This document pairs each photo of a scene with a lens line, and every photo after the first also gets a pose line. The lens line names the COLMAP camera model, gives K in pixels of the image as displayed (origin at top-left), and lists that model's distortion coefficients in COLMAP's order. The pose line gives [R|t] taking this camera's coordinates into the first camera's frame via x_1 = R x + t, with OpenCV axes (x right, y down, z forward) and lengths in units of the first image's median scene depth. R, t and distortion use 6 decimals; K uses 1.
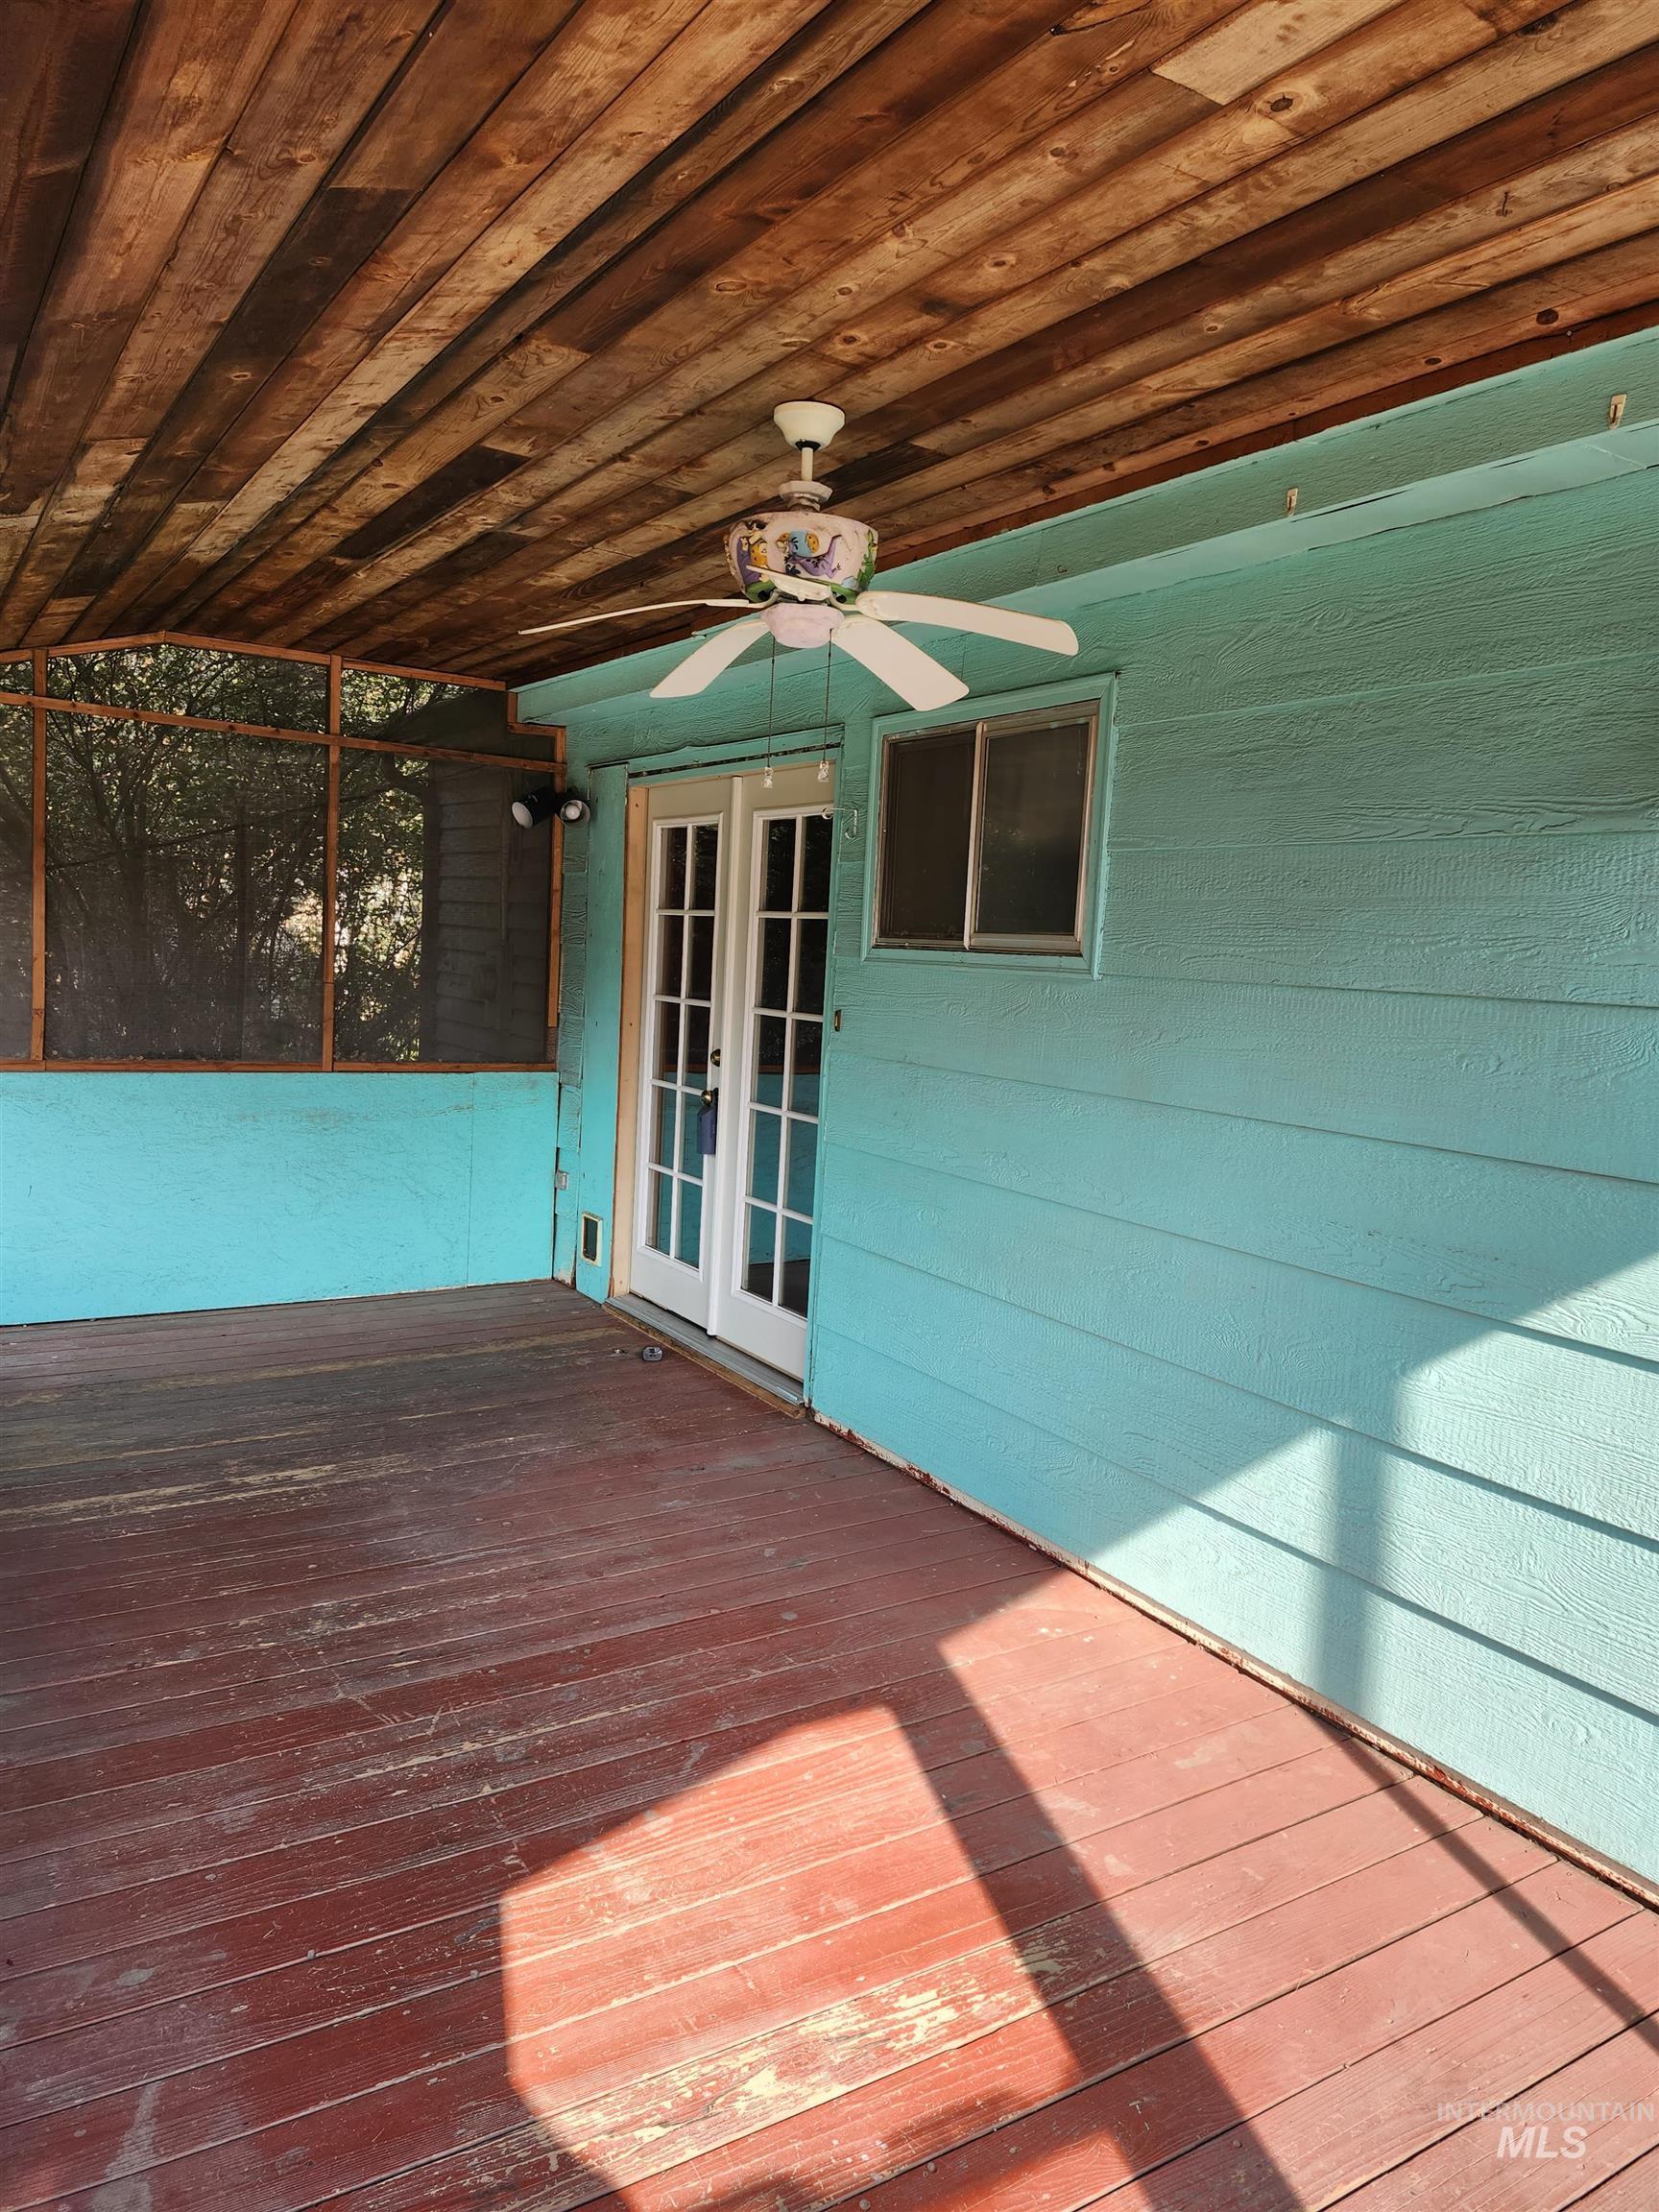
lens RADIAL K [[1518.7, 0, 833.7], [0, 1518.7, 1100.8], [0, 0, 1]] dist [0.083705, -0.092125]
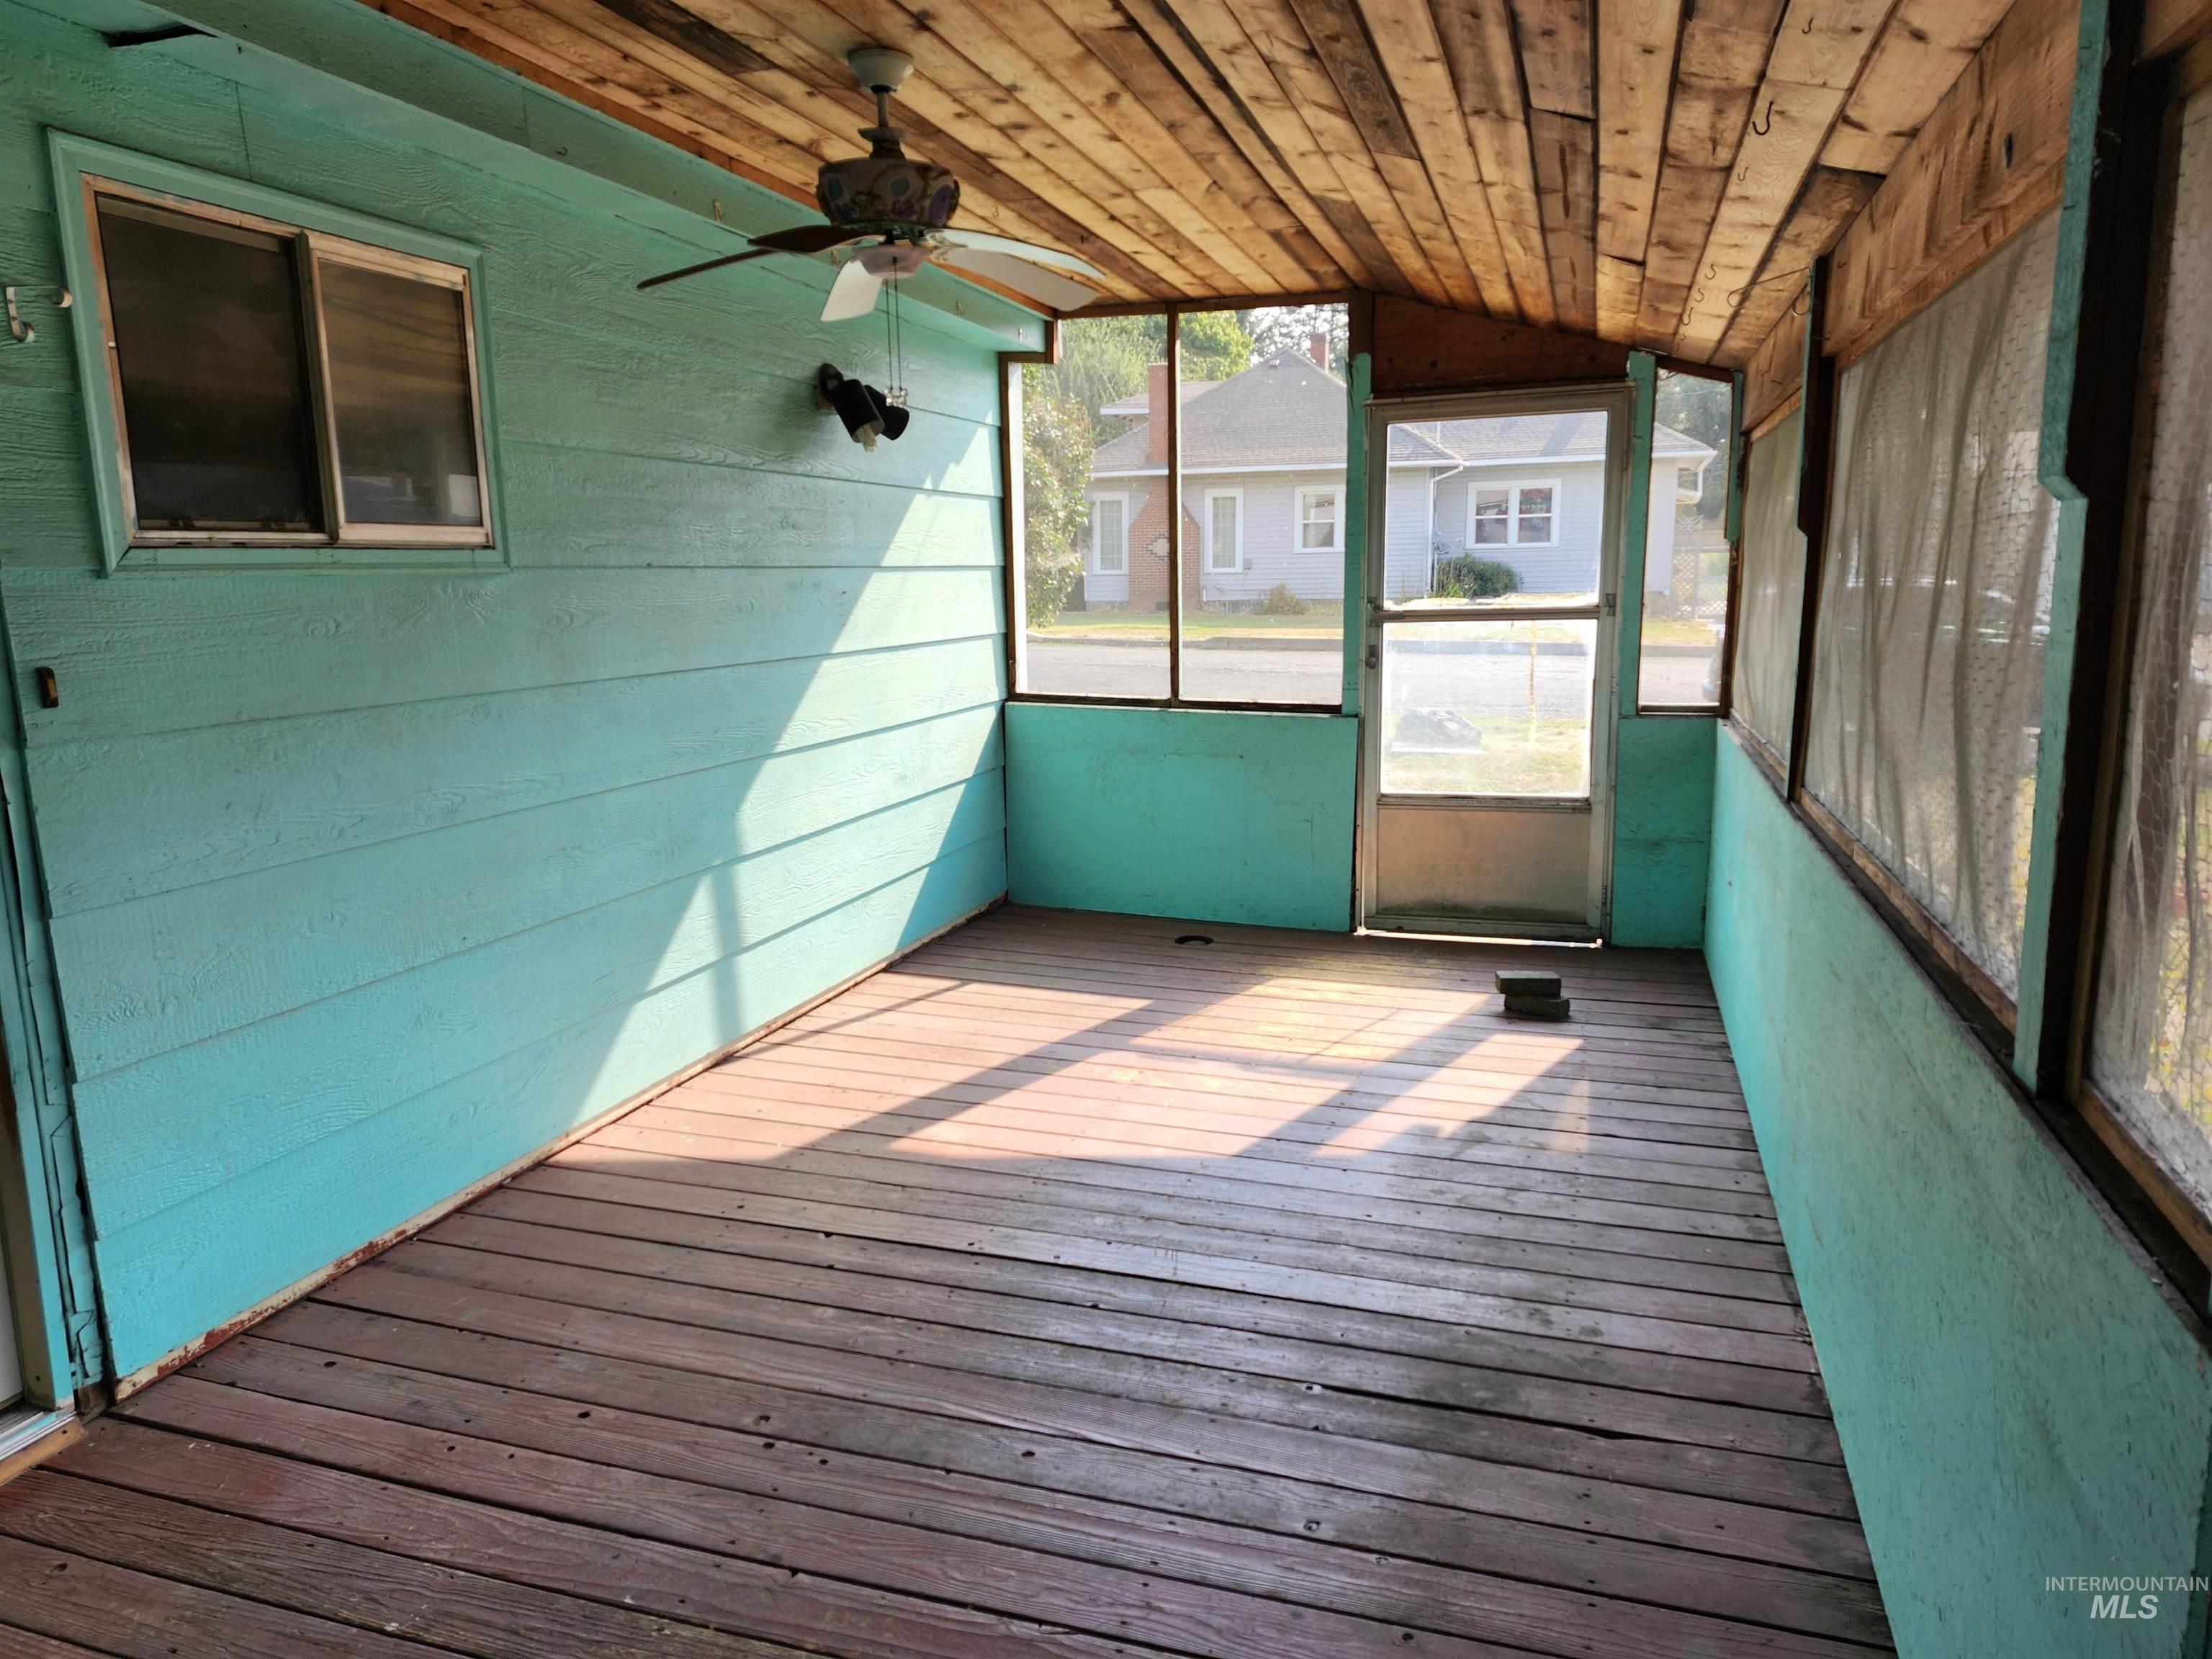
lens RADIAL K [[1518.7, 0, 1103.5], [0, 1518.7, 837.2], [0, 0, 1]] dist [0.083705, -0.092125]
pose [[-0.653760, -0.180580, 0.734840, -0.916806], [0.046844, 0.959587, 0.277485, -0.189724], [-0.755251, 0.215832, -0.618880, 1.499525]]
